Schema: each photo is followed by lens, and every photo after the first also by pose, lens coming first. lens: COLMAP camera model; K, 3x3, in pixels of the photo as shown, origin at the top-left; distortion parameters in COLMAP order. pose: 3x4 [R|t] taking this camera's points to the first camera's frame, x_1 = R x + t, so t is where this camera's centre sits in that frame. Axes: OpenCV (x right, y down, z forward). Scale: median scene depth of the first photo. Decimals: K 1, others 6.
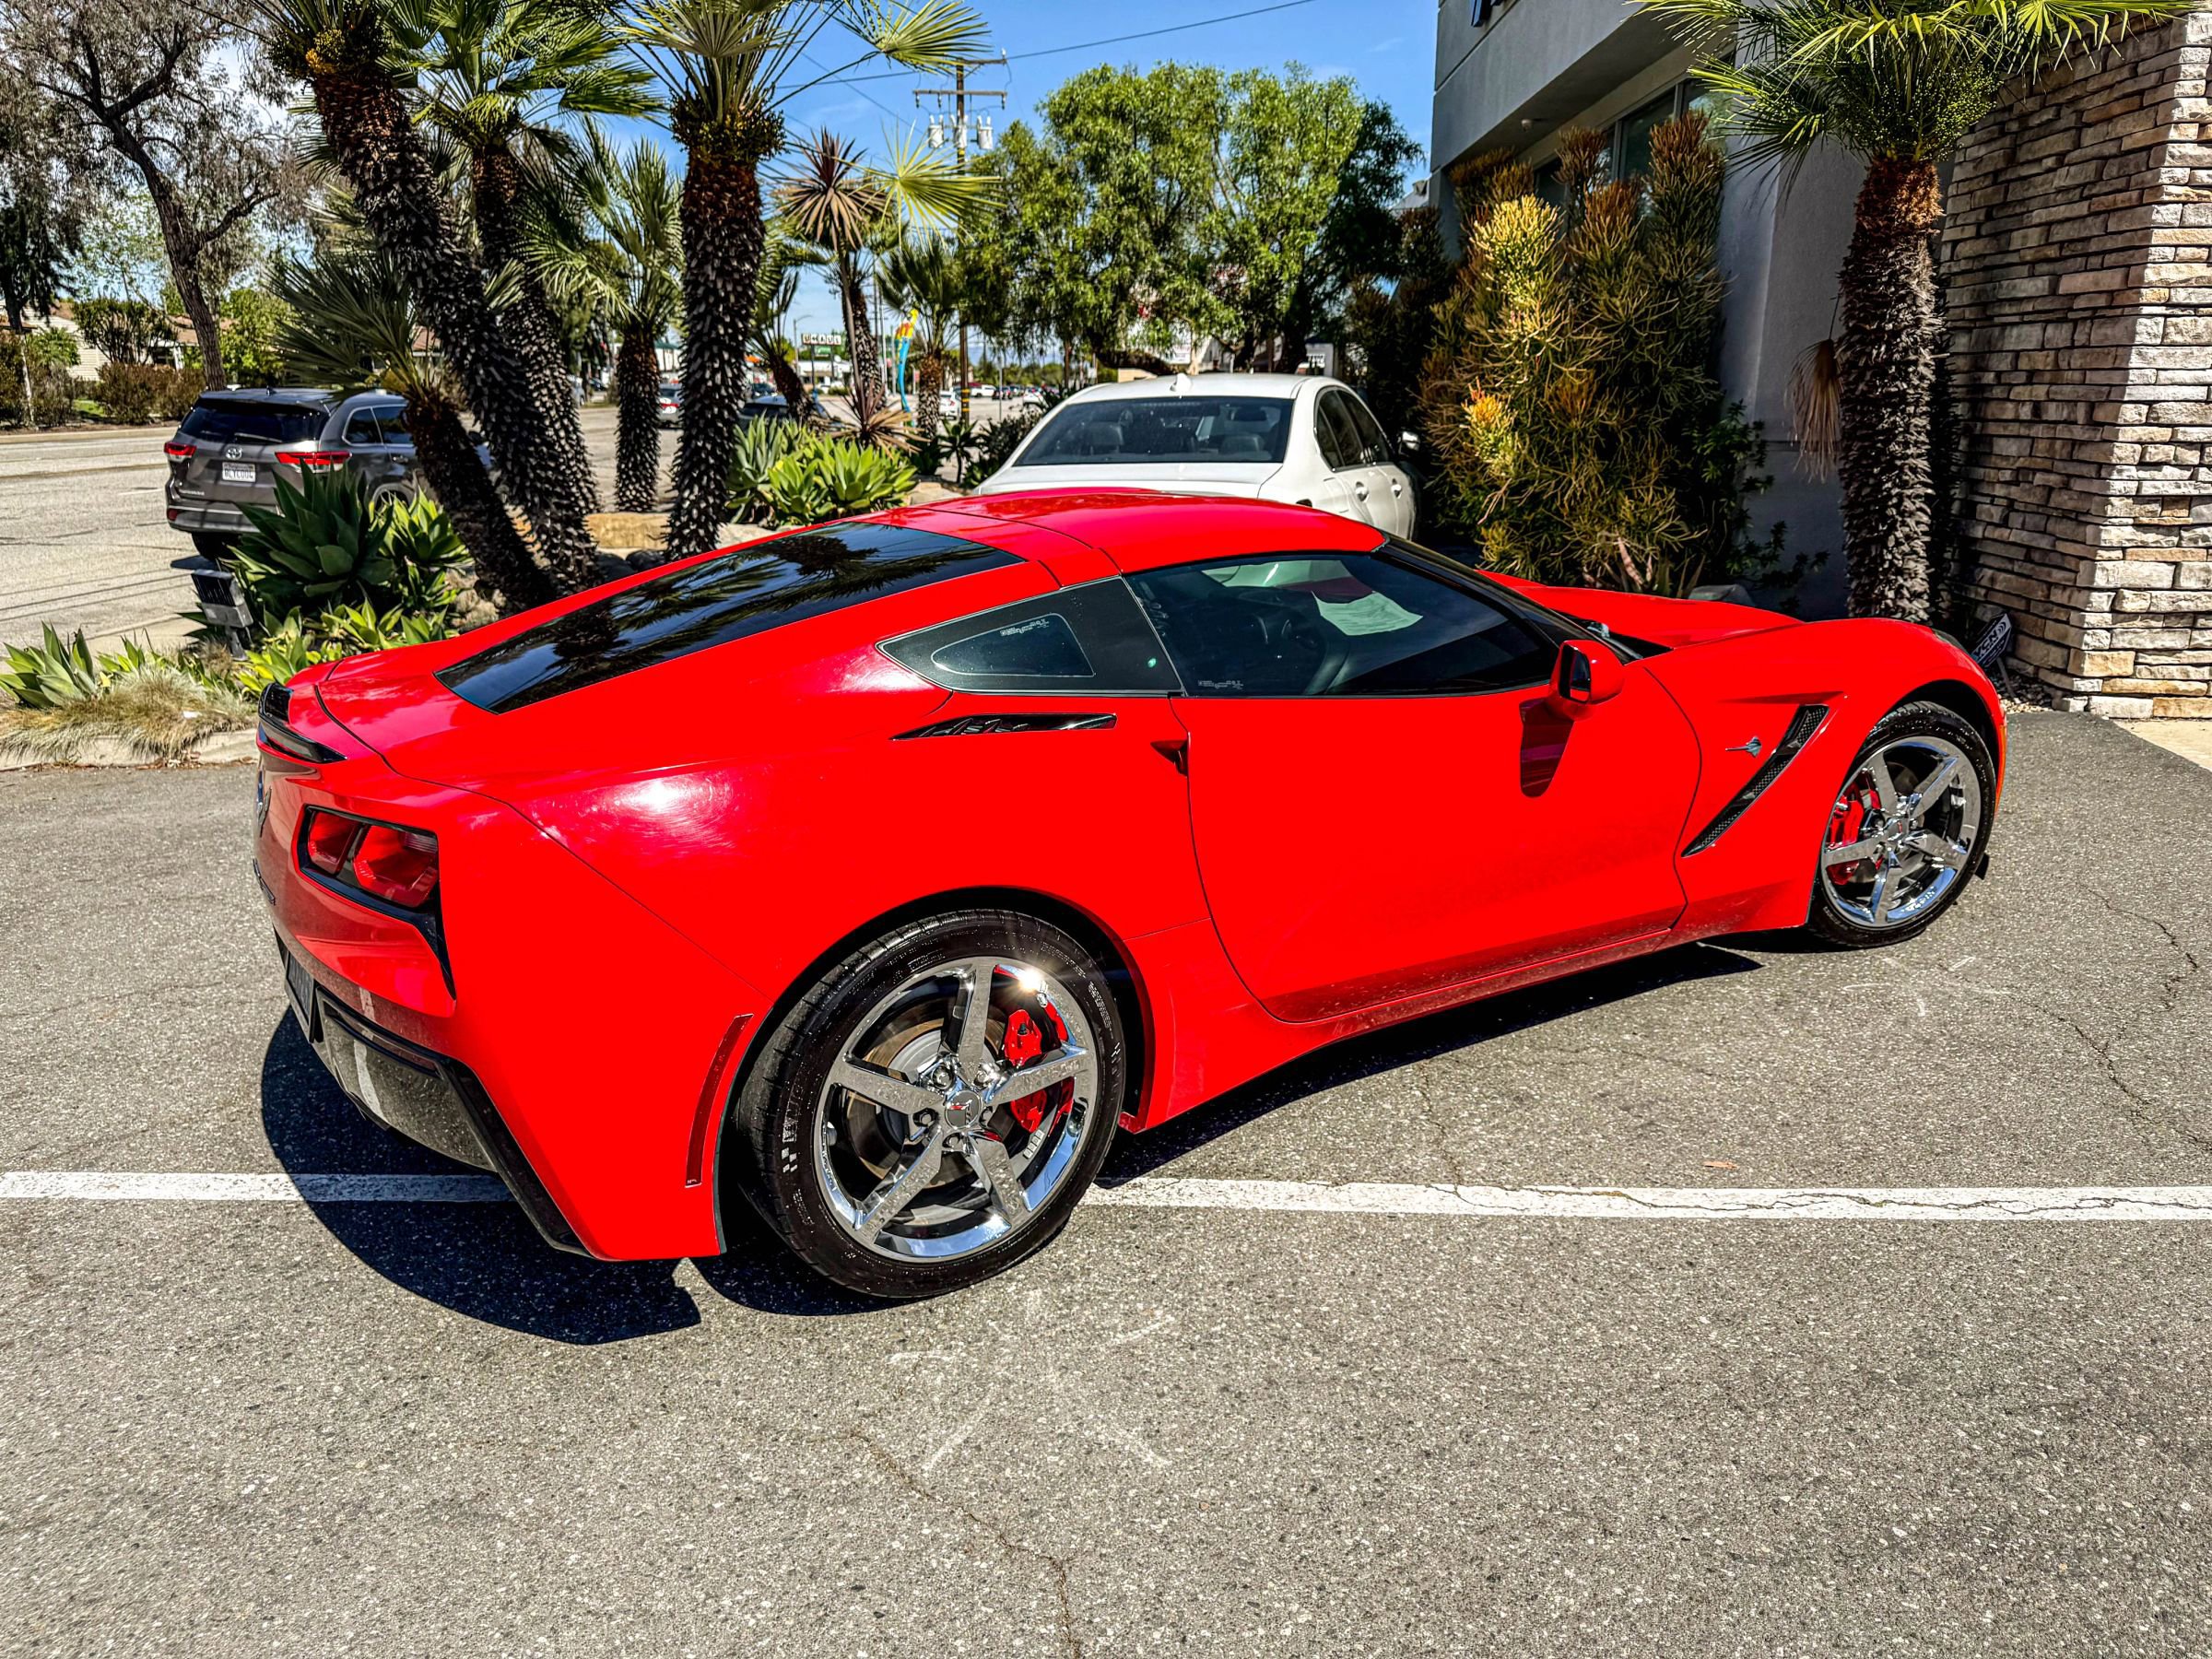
lens RADIAL K [[1562.3, 0, 1101.7], [0, 1562.3, 824.2], [0, 0, 1]] dist [0.016963, -0.025592]
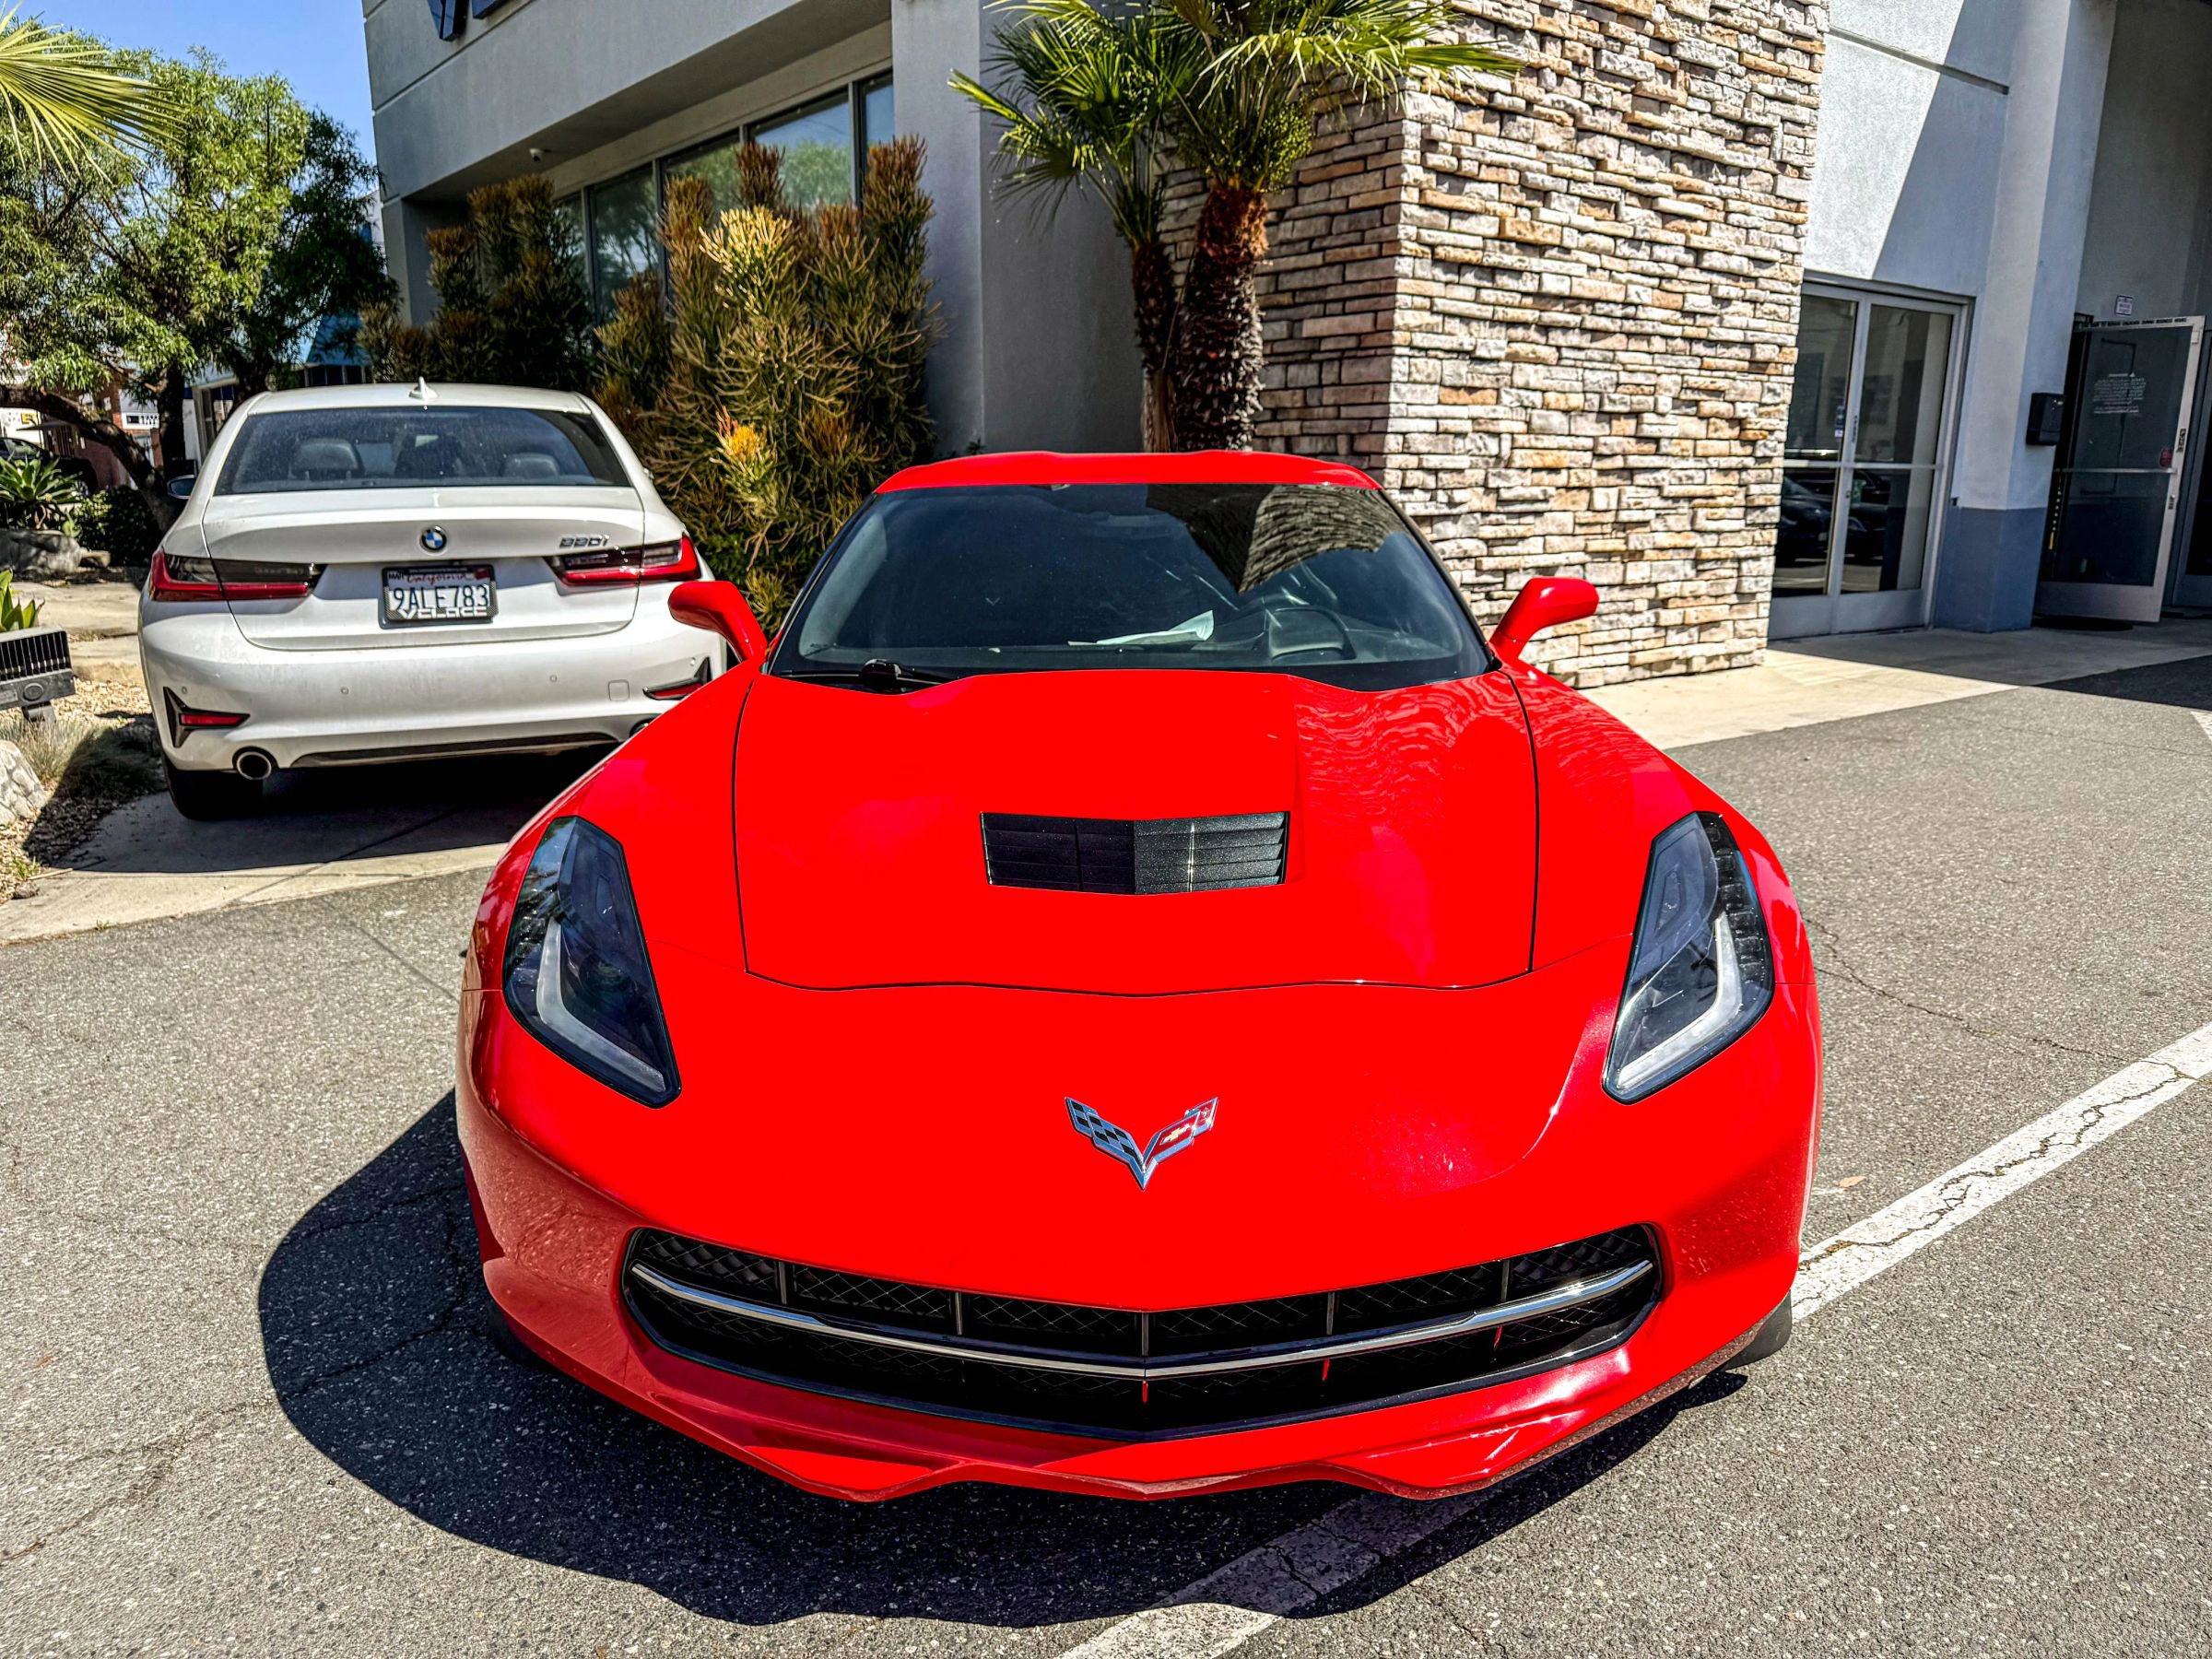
lens RADIAL K [[1562.3, 0, 1116.7], [0, 1562.3, 850.0], [0, 0, 1]] dist [0.016963, -0.025592]
pose [[0.766325, -0.143490, 0.626224, -0.247705], [0.163902, 0.986150, 0.025391, -0.034582], [-0.621194, 0.083182, 0.779229, 0.274259]]
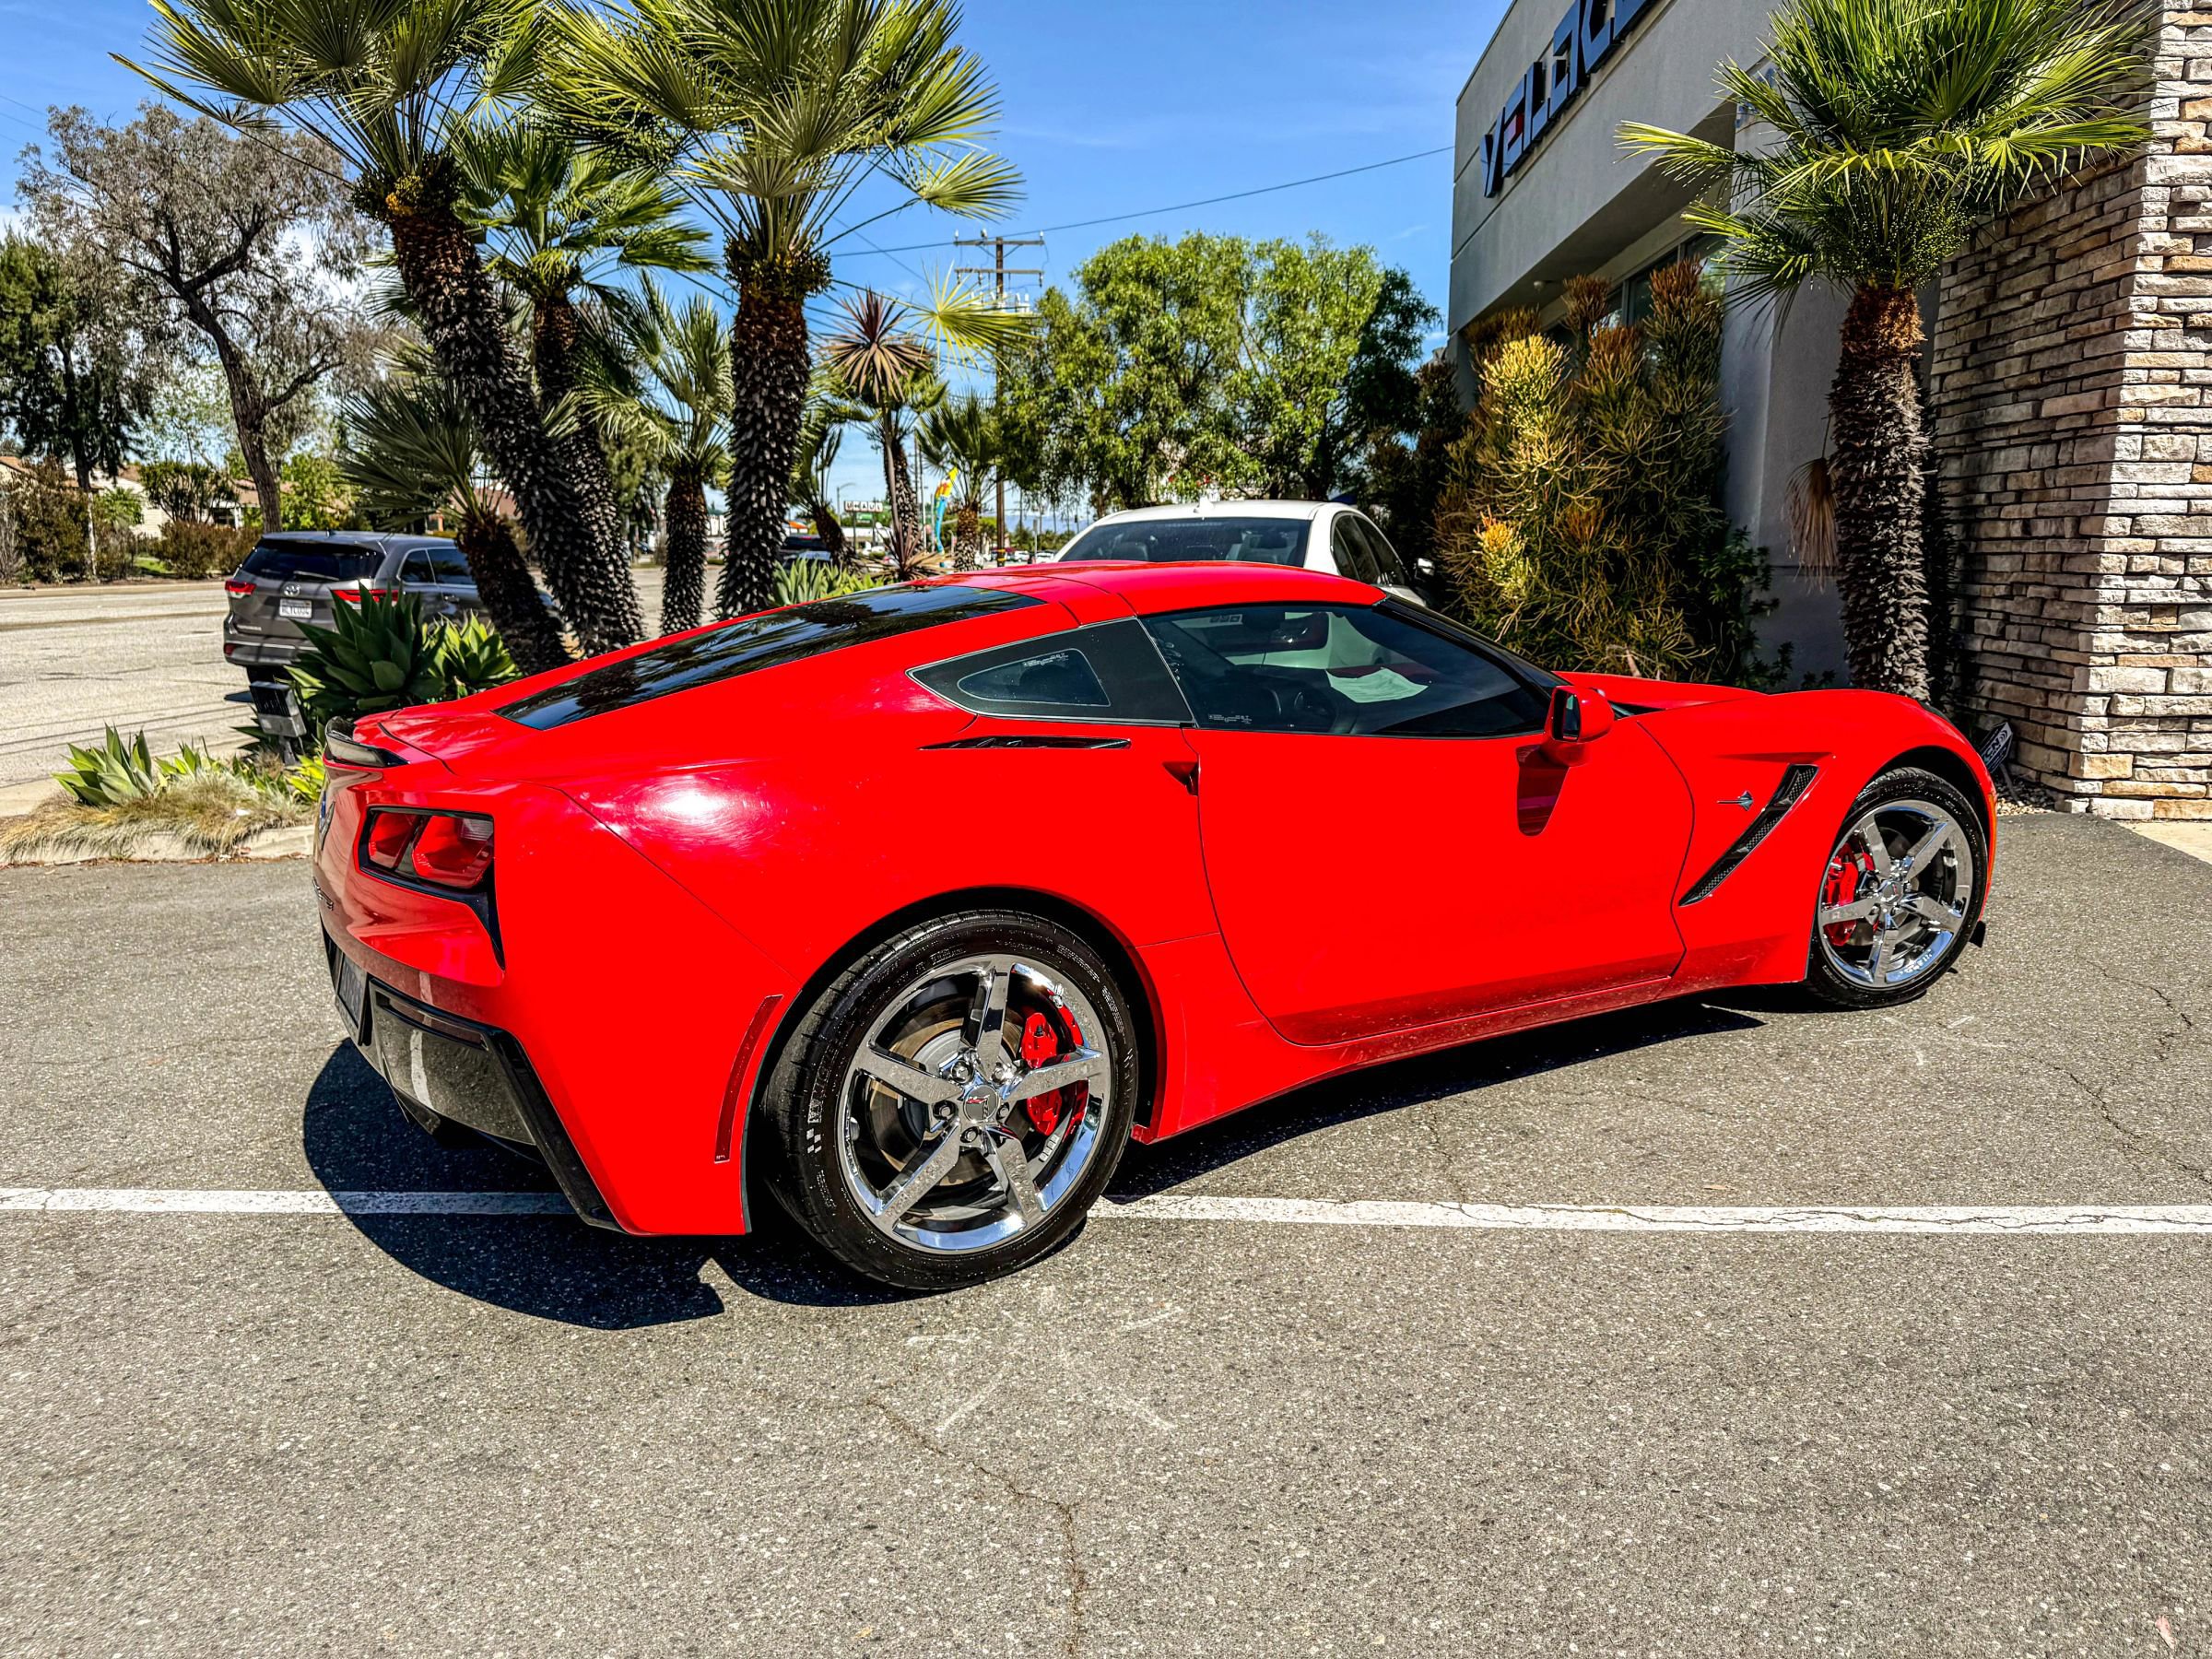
lens RADIAL K [[1562.3, 0, 1118.7], [0, 1562.3, 830.9], [0, 0, 1]] dist [0.016963, -0.025592]
pose [[0.999947, 0.004464, -0.009232, 0.005245], [-0.005329, 0.995378, -0.095887, 0.043853], [0.008761, 0.095931, 0.995349, -0.023850]]
